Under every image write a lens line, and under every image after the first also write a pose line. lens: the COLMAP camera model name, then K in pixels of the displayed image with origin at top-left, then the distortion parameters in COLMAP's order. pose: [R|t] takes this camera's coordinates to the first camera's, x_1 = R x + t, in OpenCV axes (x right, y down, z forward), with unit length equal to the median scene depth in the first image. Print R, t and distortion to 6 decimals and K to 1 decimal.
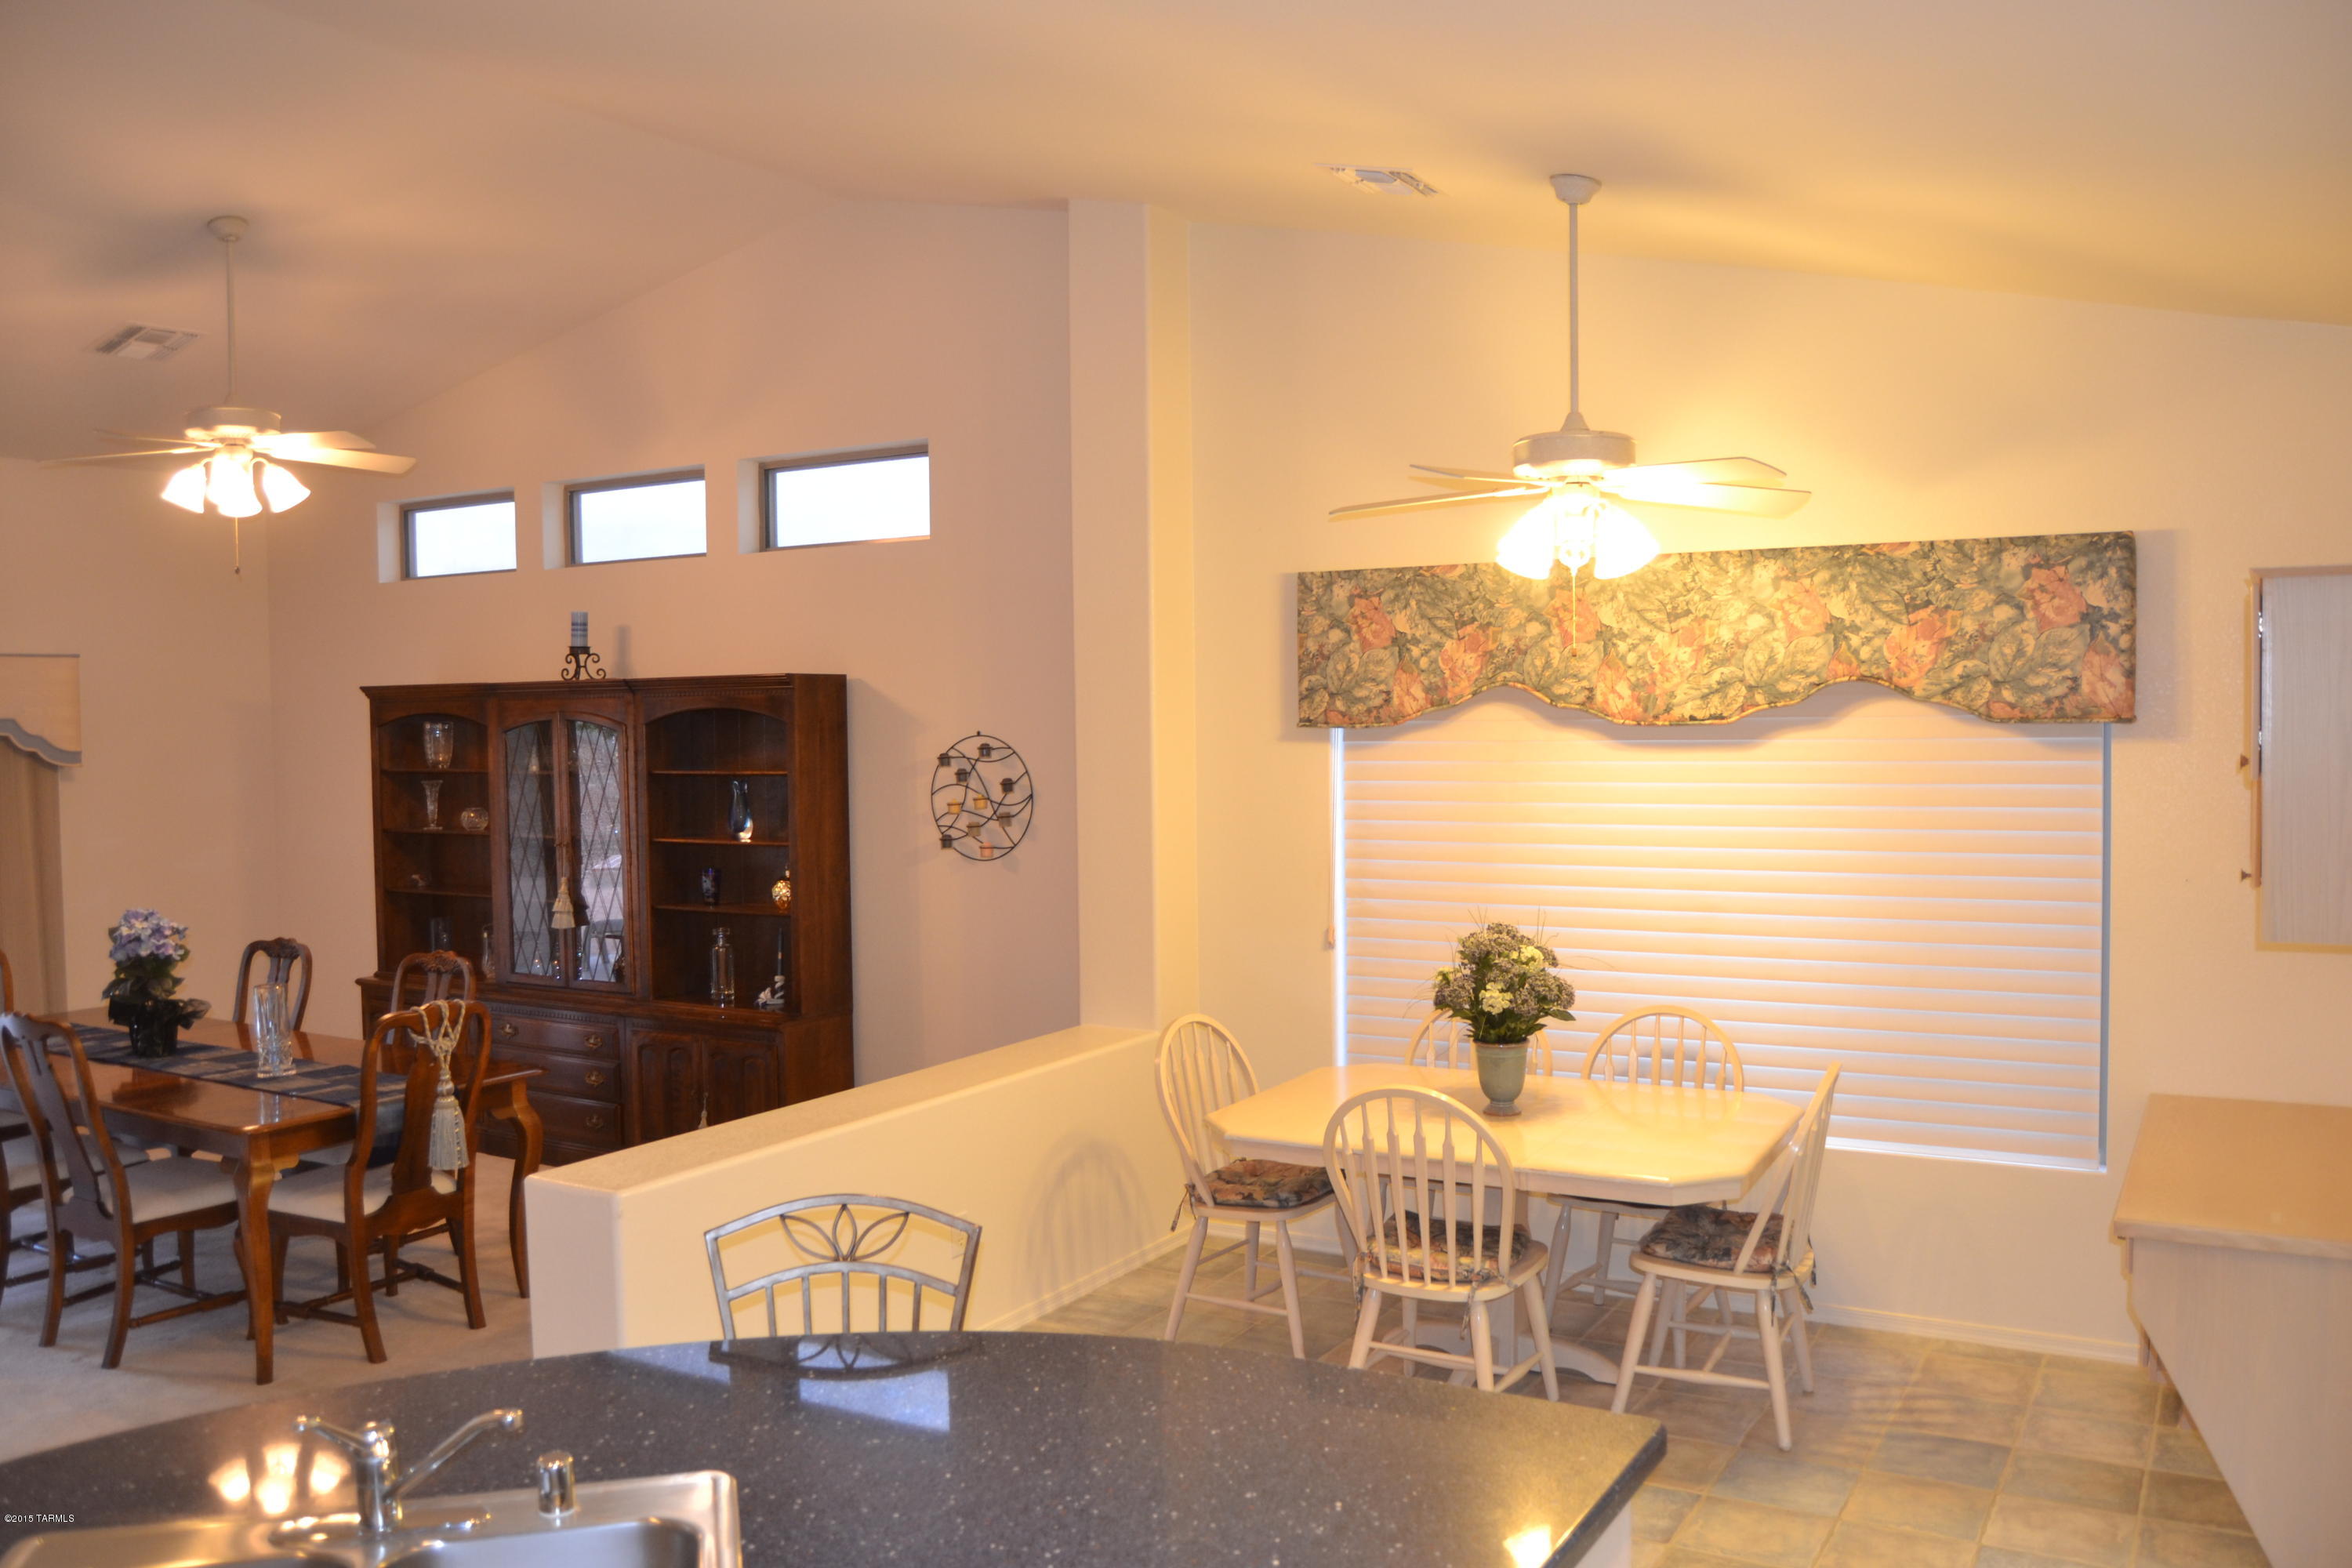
lens RADIAL K [[1876.3, 0, 1176.0], [0, 1876.3, 784.0], [0, 0, 1]] dist [-0.096962, 0.040534]
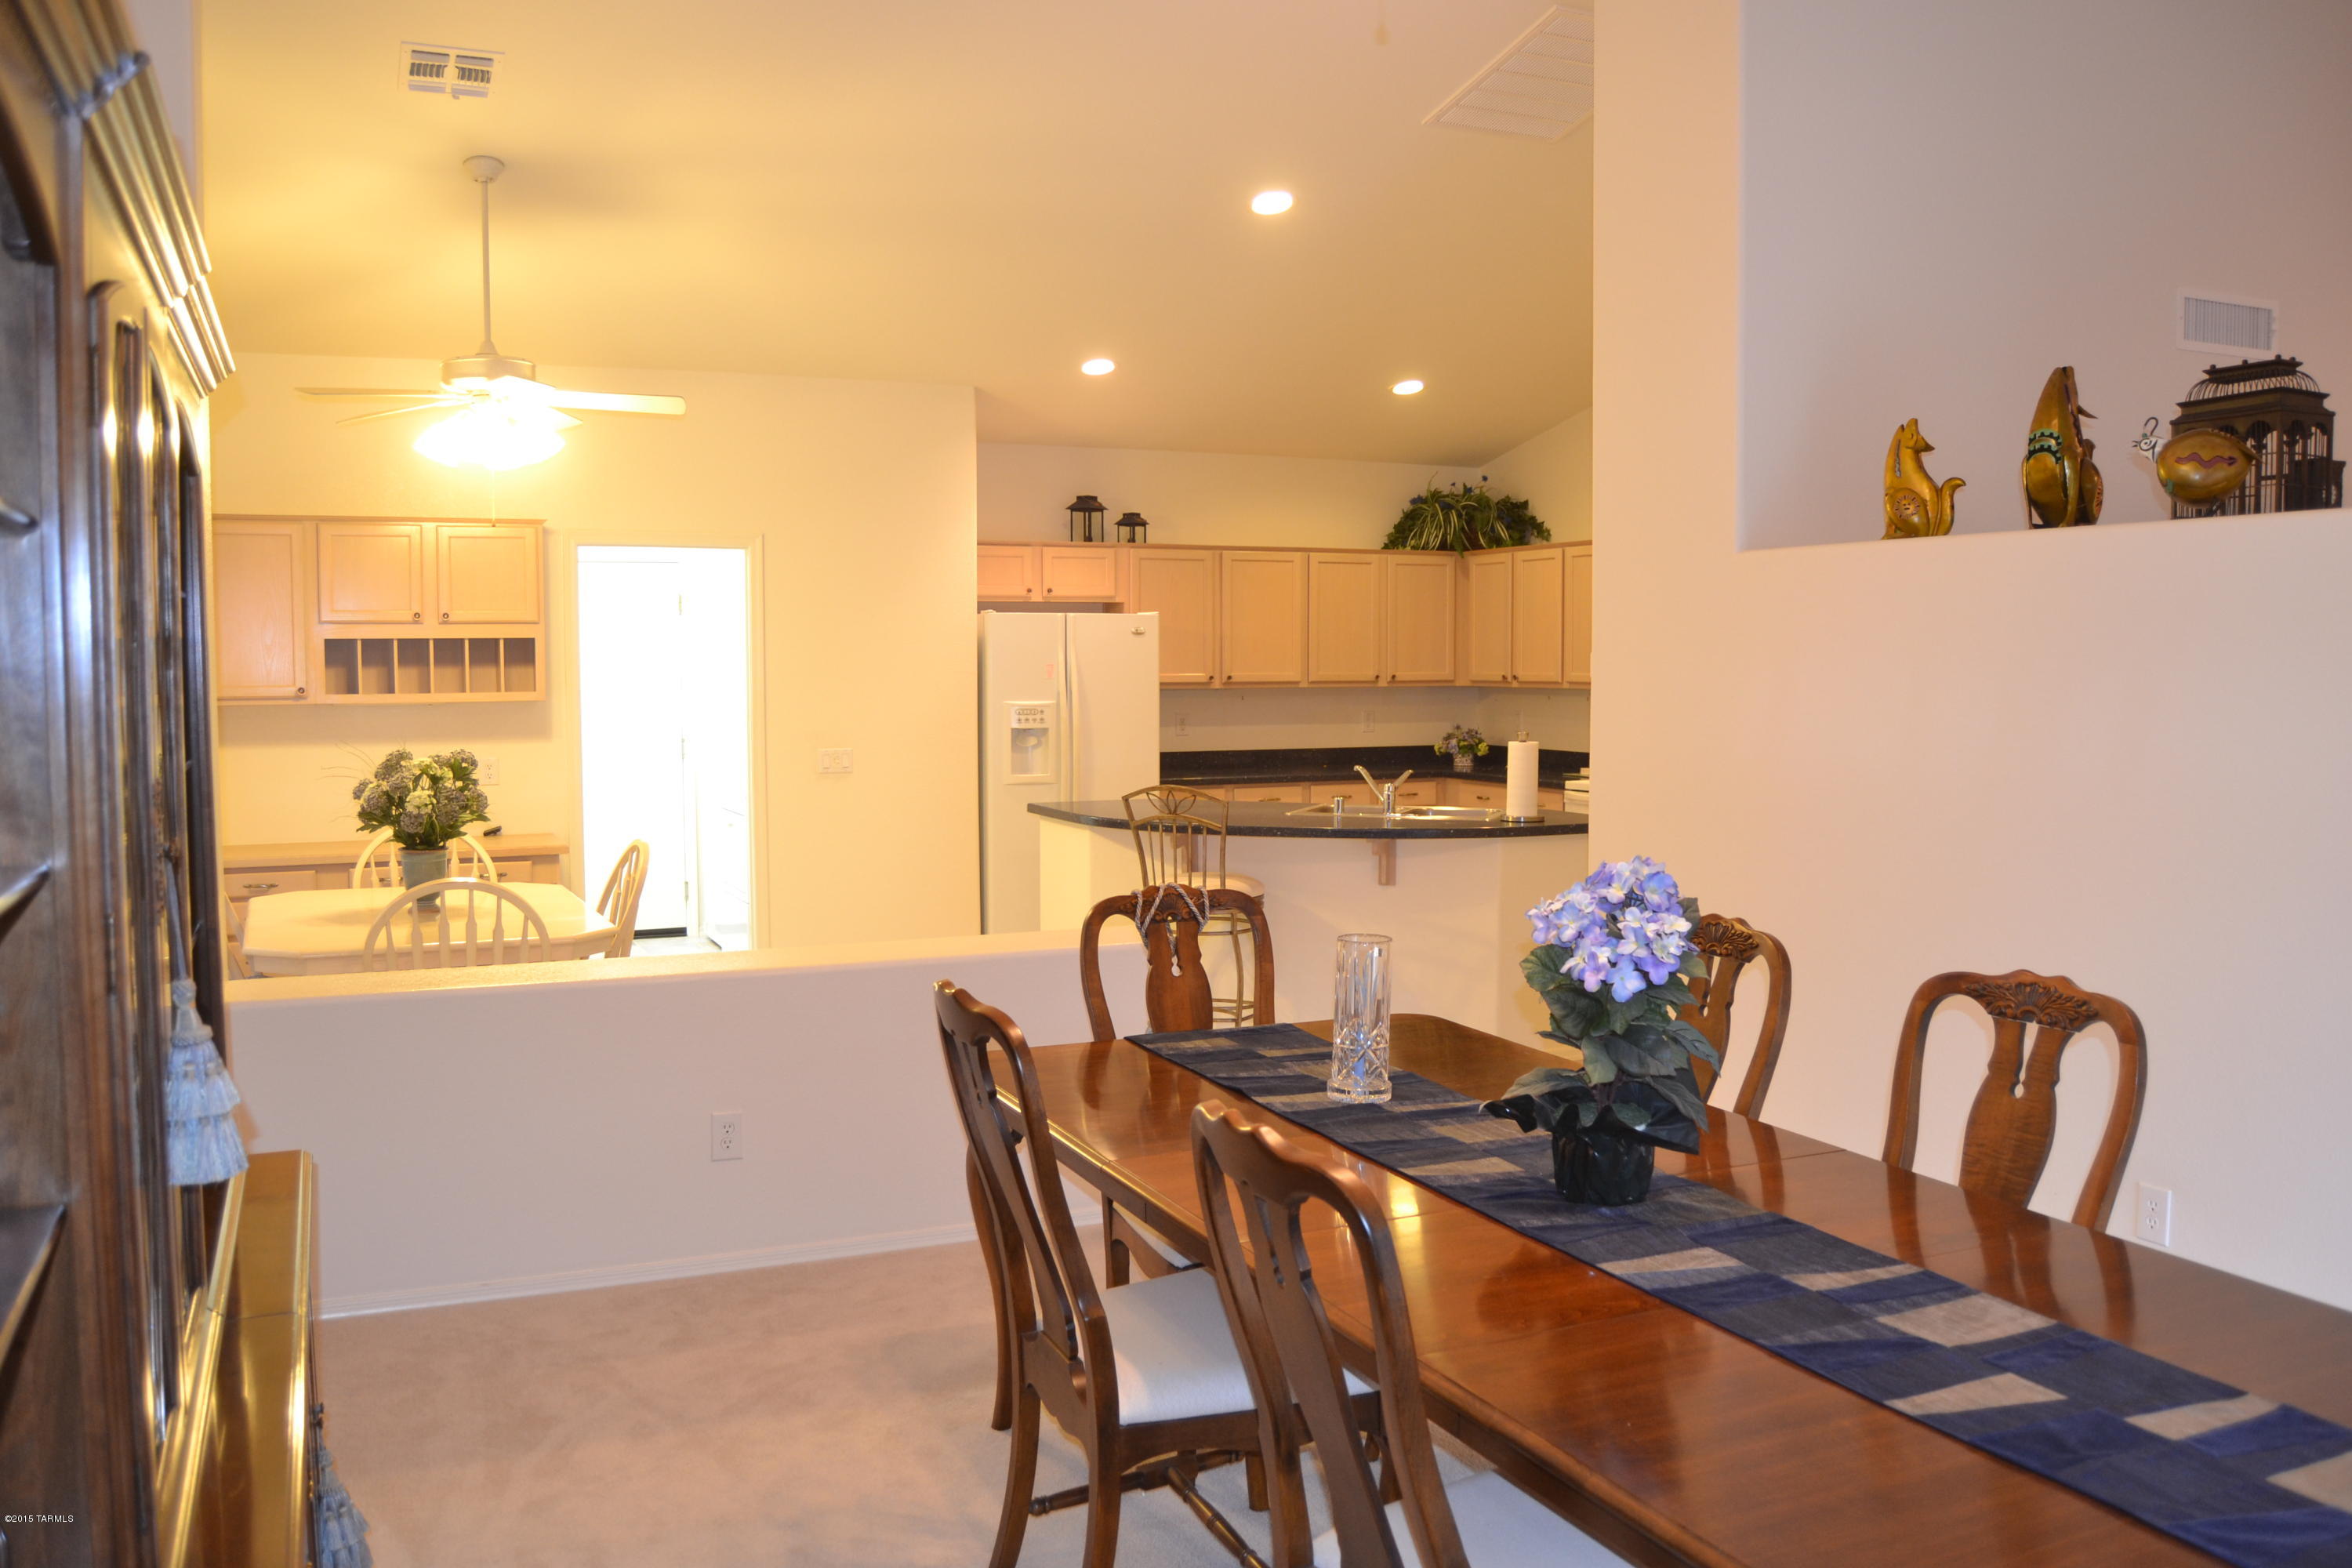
lens RADIAL K [[1876.3, 0, 1176.0], [0, 1876.3, 784.0], [0, 0, 1]] dist [-0.096962, 0.040534]
pose [[-0.817535, -0.024853, 0.575342, -0.802160], [0.035752, 0.994951, 0.093781, 0.006049], [-0.574767, 0.097239, -0.812519, 1.540019]]
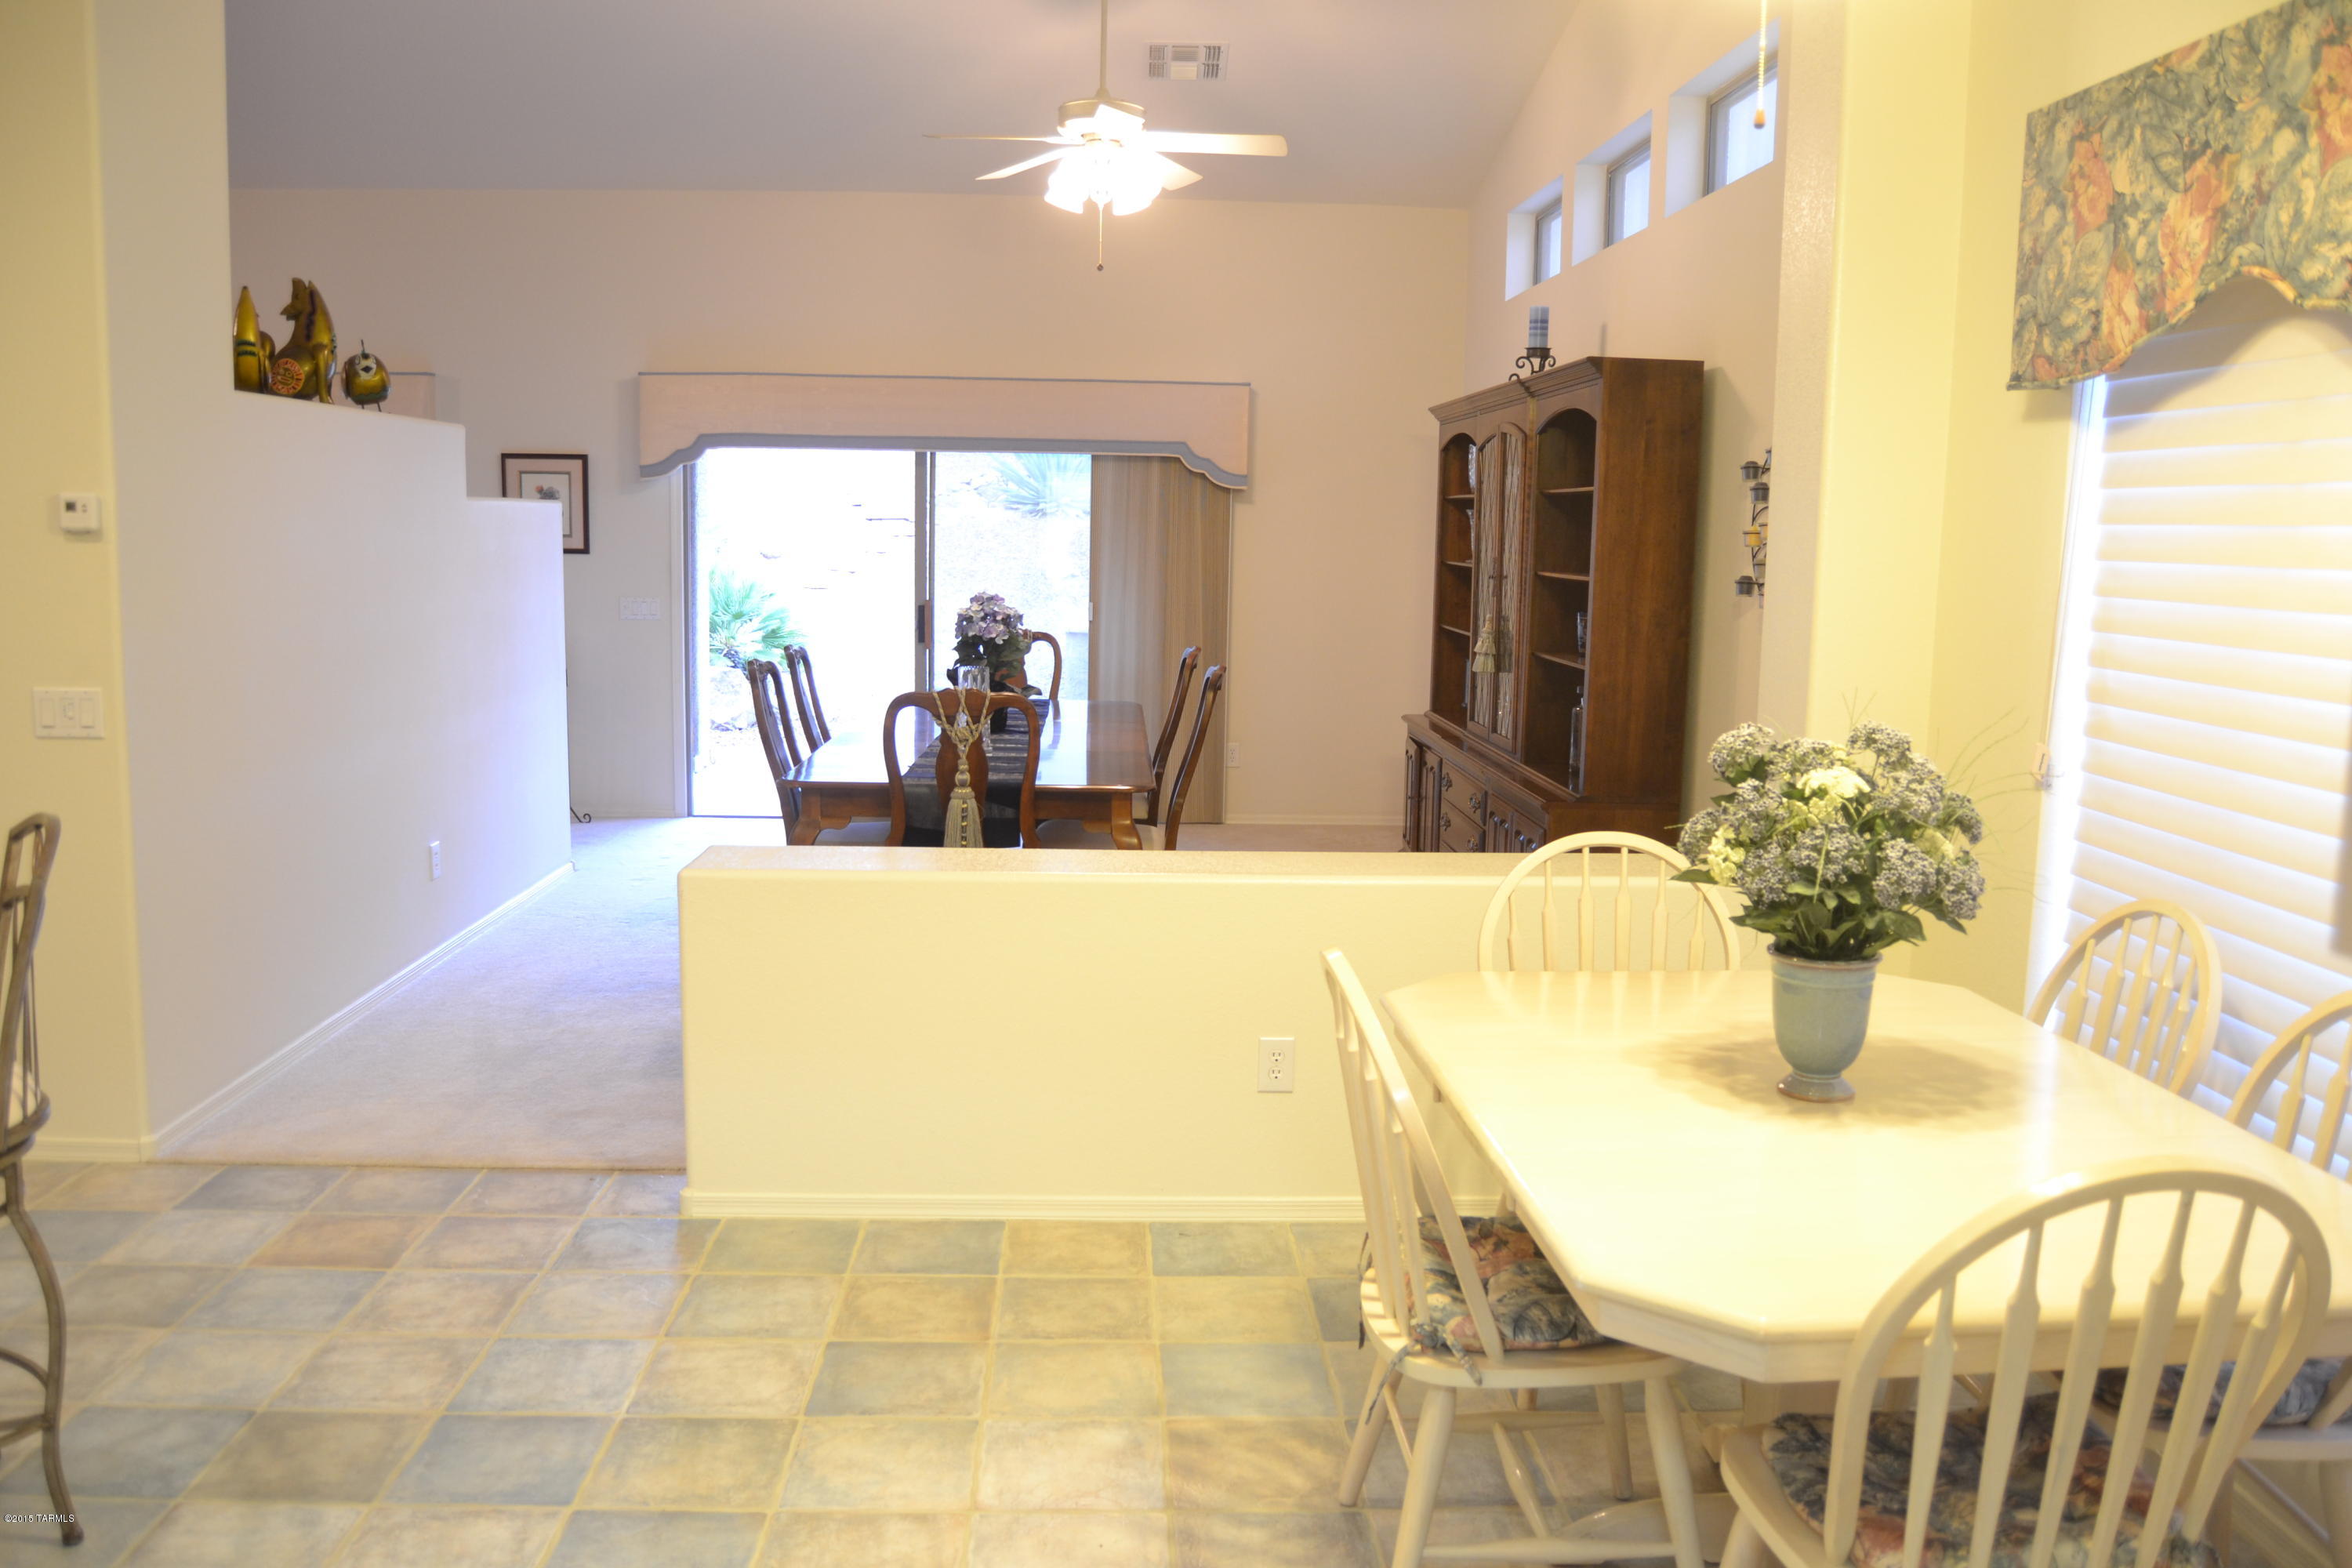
lens RADIAL K [[1876.3, 0, 1176.0], [0, 1876.3, 784.0], [0, 0, 1]] dist [-0.096962, 0.040534]
pose [[0.546905, 0.139418, -0.825504, 0.450921], [-0.059884, 0.990025, 0.127529, 0.035731], [0.835050, -0.020312, 0.549799, 0.536729]]
